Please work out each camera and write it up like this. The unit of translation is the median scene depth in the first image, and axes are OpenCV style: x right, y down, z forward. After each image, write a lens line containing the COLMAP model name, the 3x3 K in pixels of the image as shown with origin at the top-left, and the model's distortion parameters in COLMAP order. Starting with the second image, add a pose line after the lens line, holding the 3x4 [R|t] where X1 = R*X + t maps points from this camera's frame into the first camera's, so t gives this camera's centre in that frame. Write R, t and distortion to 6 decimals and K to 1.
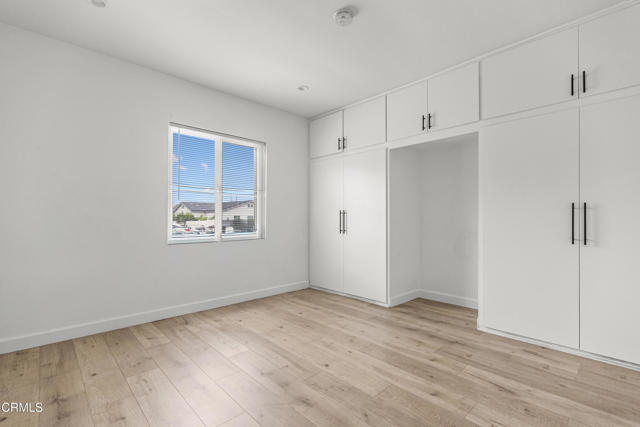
lens RADIAL K [[291.9, 0, 321.2], [0, 291.9, 211.4], [0, 0, 1]] dist [0.000392, -0.000102]
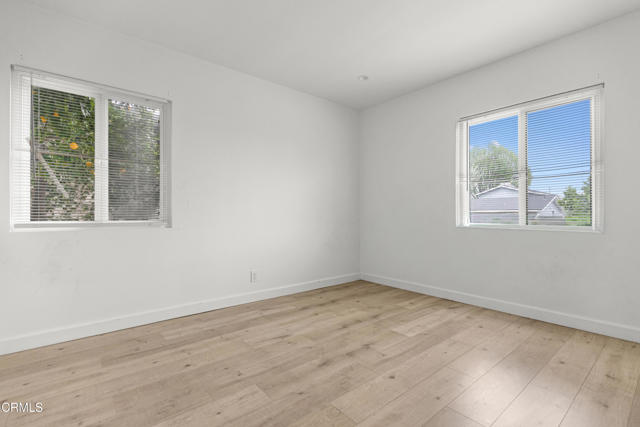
lens RADIAL K [[291.9, 0, 321.2], [0, 291.9, 211.4], [0, 0, 1]] dist [0.000392, -0.000102]
pose [[-0.072135, -0.011328, -0.997331, 0.685963], [0.027919, 0.999521, -0.013372, 0.035410], [0.997004, -0.028809, -0.071785, 0.666497]]
